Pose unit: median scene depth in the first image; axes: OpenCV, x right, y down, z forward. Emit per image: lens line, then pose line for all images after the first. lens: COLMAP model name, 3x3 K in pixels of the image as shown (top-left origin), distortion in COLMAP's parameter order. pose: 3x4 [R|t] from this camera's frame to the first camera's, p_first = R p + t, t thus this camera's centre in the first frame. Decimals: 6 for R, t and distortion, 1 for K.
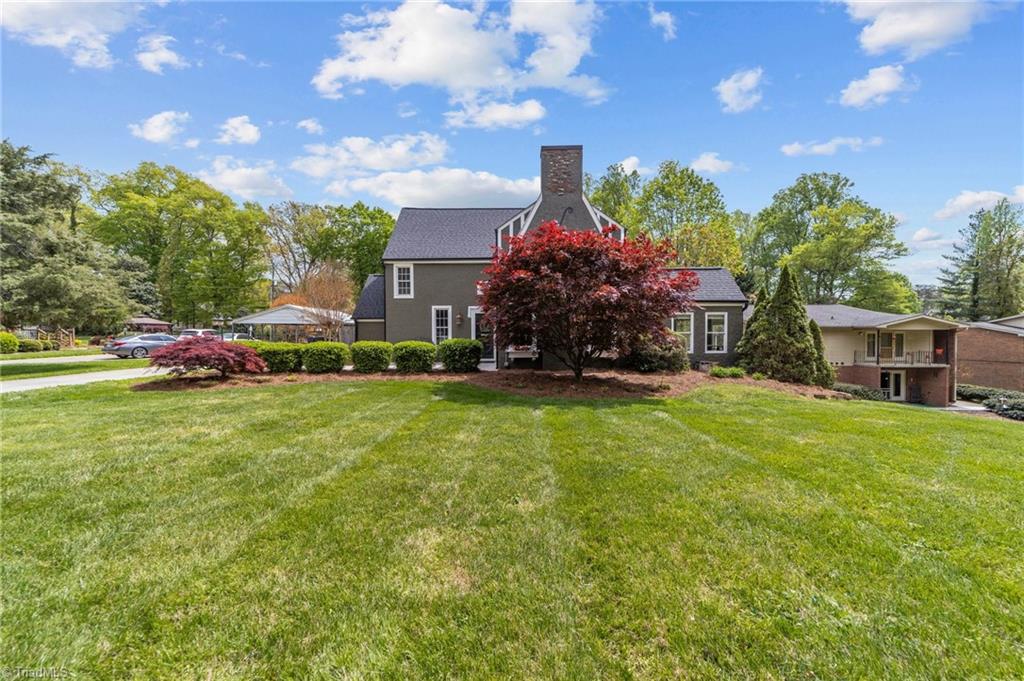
lens RADIAL K [[391.8, 0, 509.0], [0, 391.8, 340.6], [0, 0, 1]] dist [-0.018171, 0.011233]
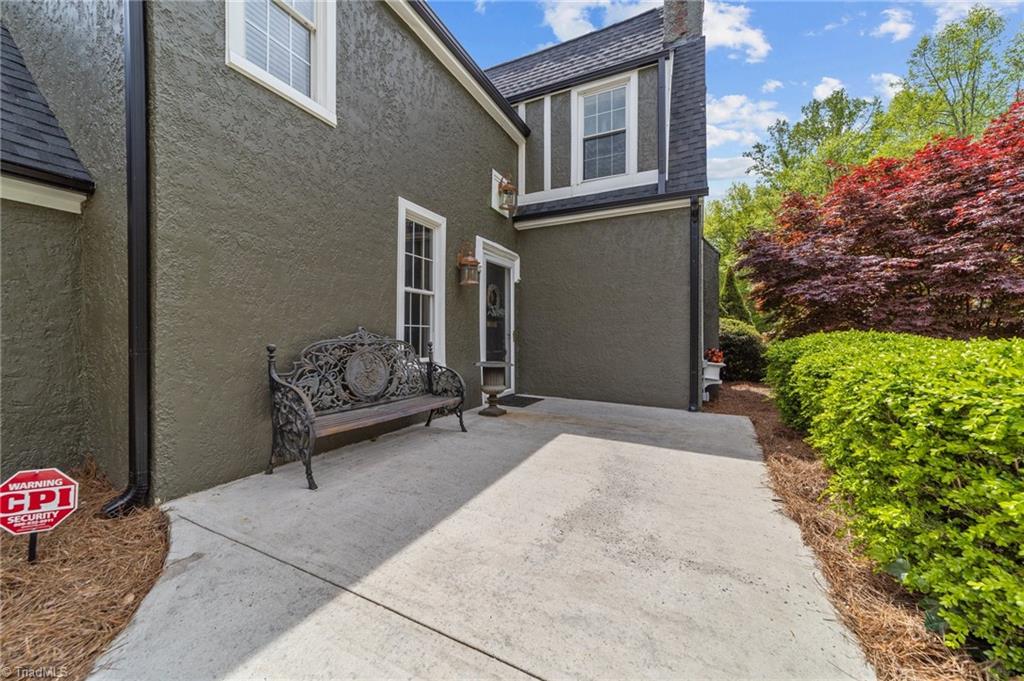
lens RADIAL K [[391.8, 0, 509.0], [0, 391.8, 340.6], [0, 0, 1]] dist [-0.018171, 0.011233]
pose [[0.428534, -0.005472, 0.903509, -0.272685], [0.007308, 0.999970, 0.002590, -0.001051], [-0.903496, 0.005493, 0.428561, 0.600589]]
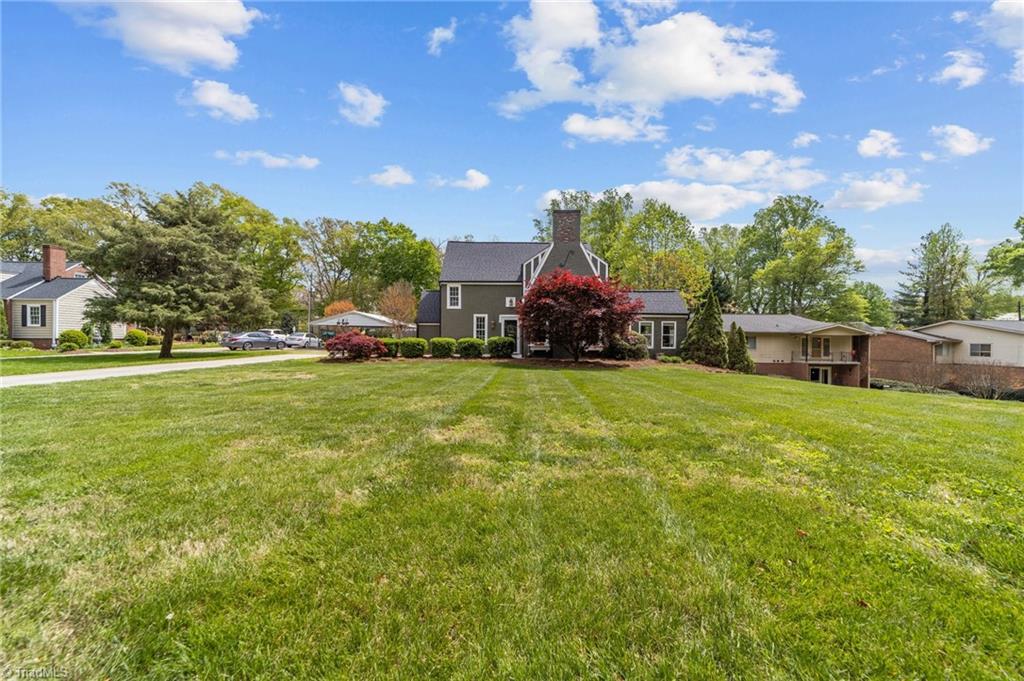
lens RADIAL K [[391.8, 0, 509.0], [0, 391.8, 340.6], [0, 0, 1]] dist [-0.018171, 0.011233]
pose [[0.999938, 0.010569, 0.003627, -0.052610], [-0.010536, 0.999903, -0.009155, 0.013104], [-0.003724, 0.009116, 0.999952, -0.298516]]
